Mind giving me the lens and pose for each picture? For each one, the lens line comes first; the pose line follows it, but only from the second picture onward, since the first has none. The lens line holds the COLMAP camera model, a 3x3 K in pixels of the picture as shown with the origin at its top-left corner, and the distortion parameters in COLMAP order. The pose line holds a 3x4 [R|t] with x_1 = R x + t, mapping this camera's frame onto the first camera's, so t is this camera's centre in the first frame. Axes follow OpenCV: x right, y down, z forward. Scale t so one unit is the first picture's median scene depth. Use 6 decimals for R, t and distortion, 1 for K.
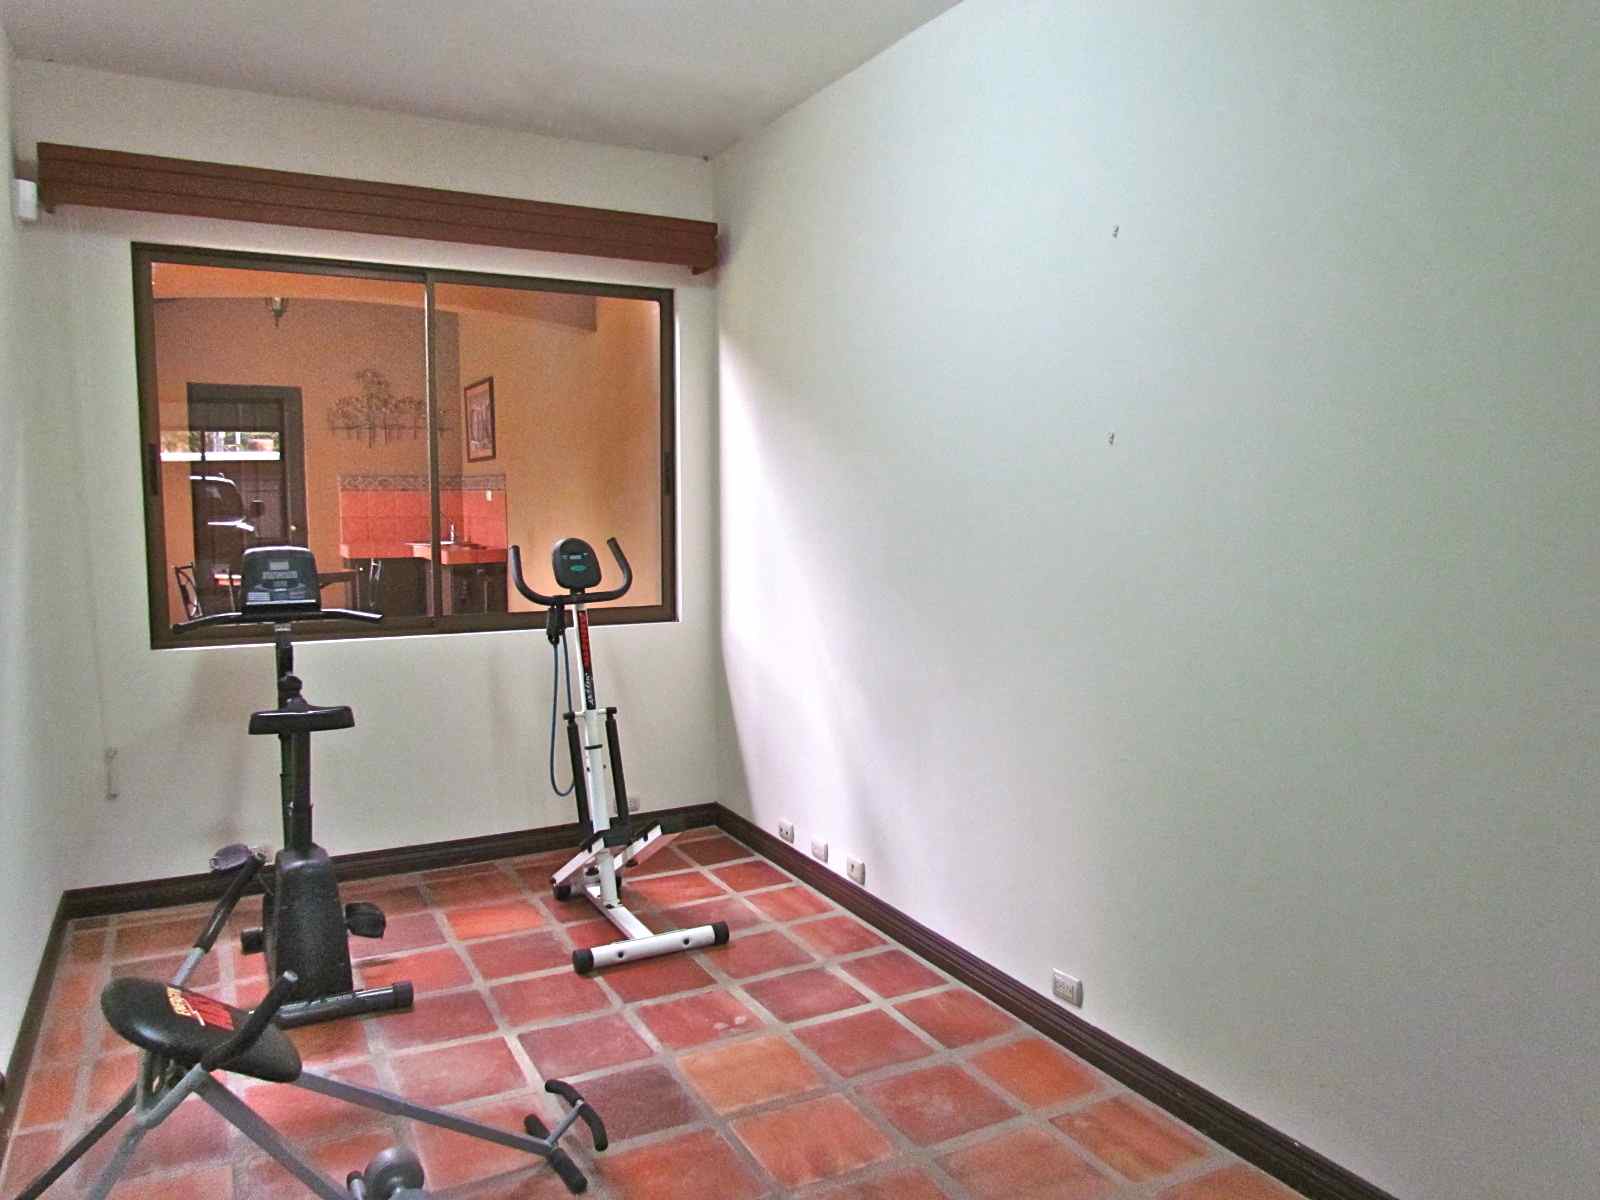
lens RADIAL K [[1139.3, 0, 797.8], [0, 1139.3, 602.6], [0, 0, 1]] dist [-0.008999, -0.006172]
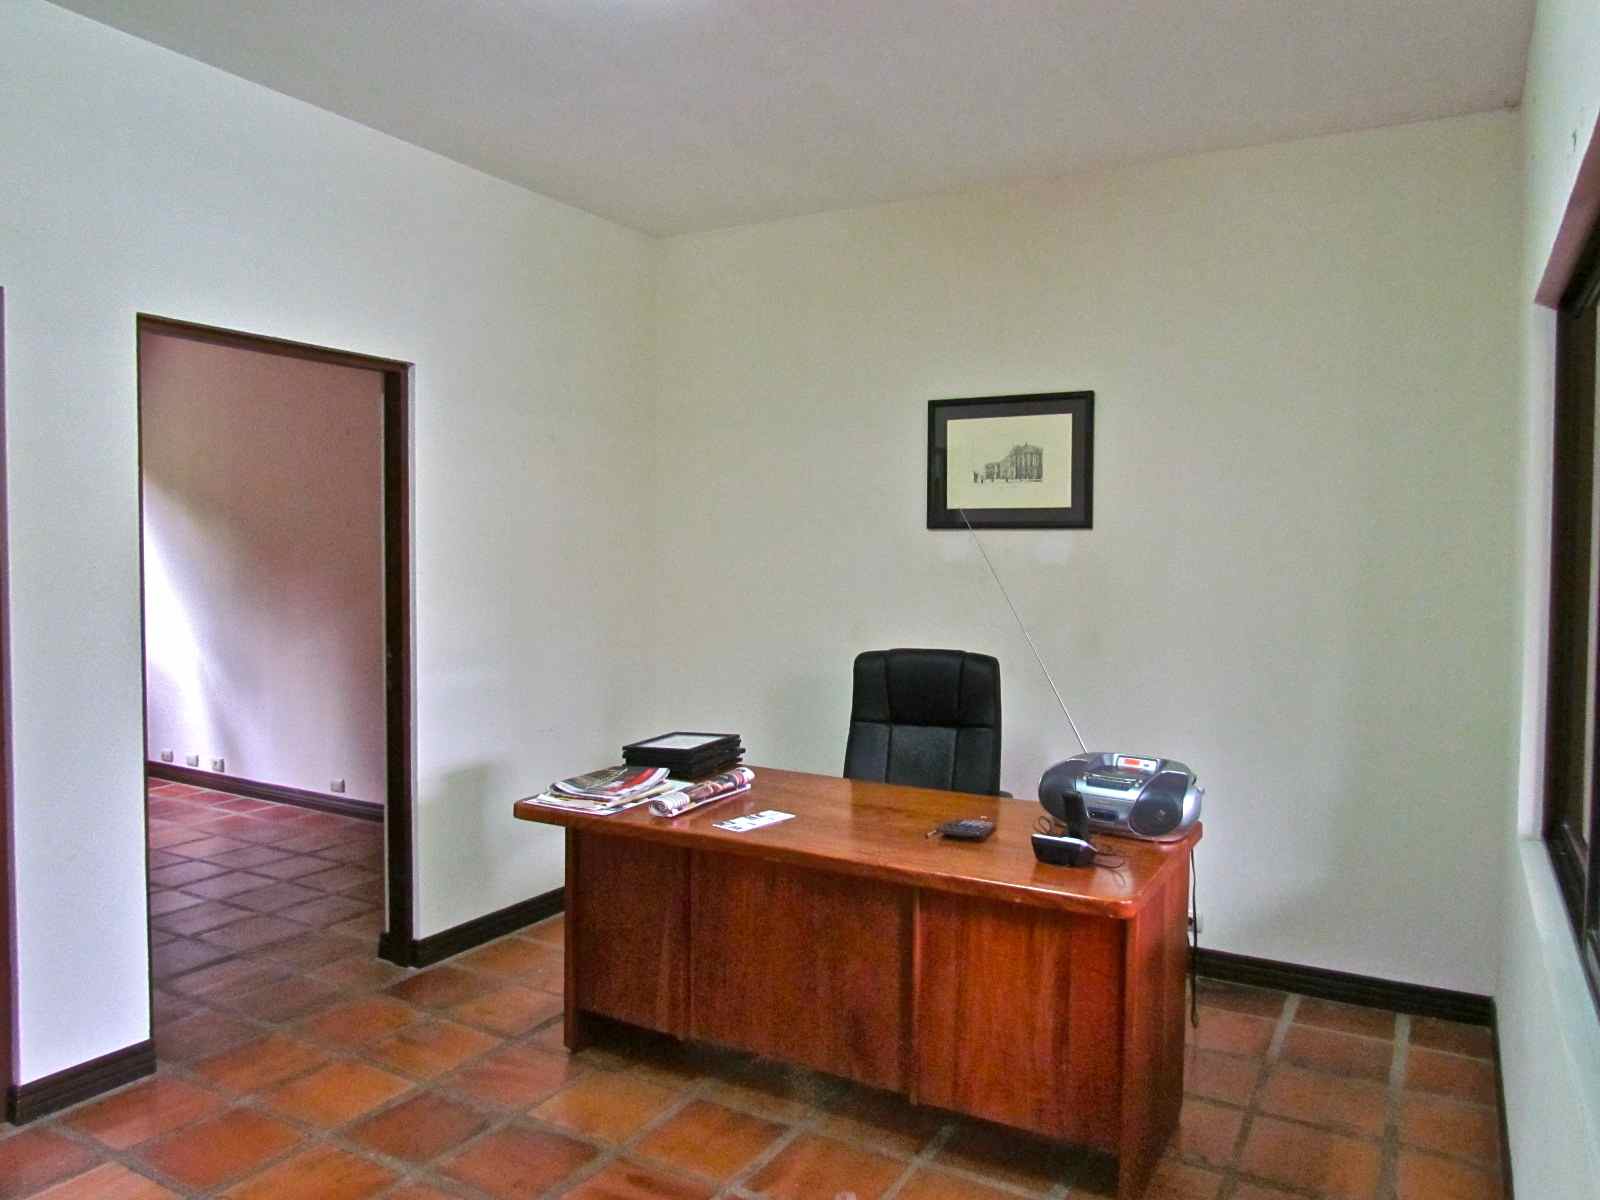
lens RADIAL K [[1139.3, 0, 800.8], [0, 1139.3, 604.4], [0, 0, 1]] dist [-0.008999, -0.006172]
pose [[0.852517, -0.045915, 0.520678, -0.081268], [0.066047, 0.997613, -0.020168, 0.088023], [-0.518509, 0.051583, 0.853515, -0.946247]]
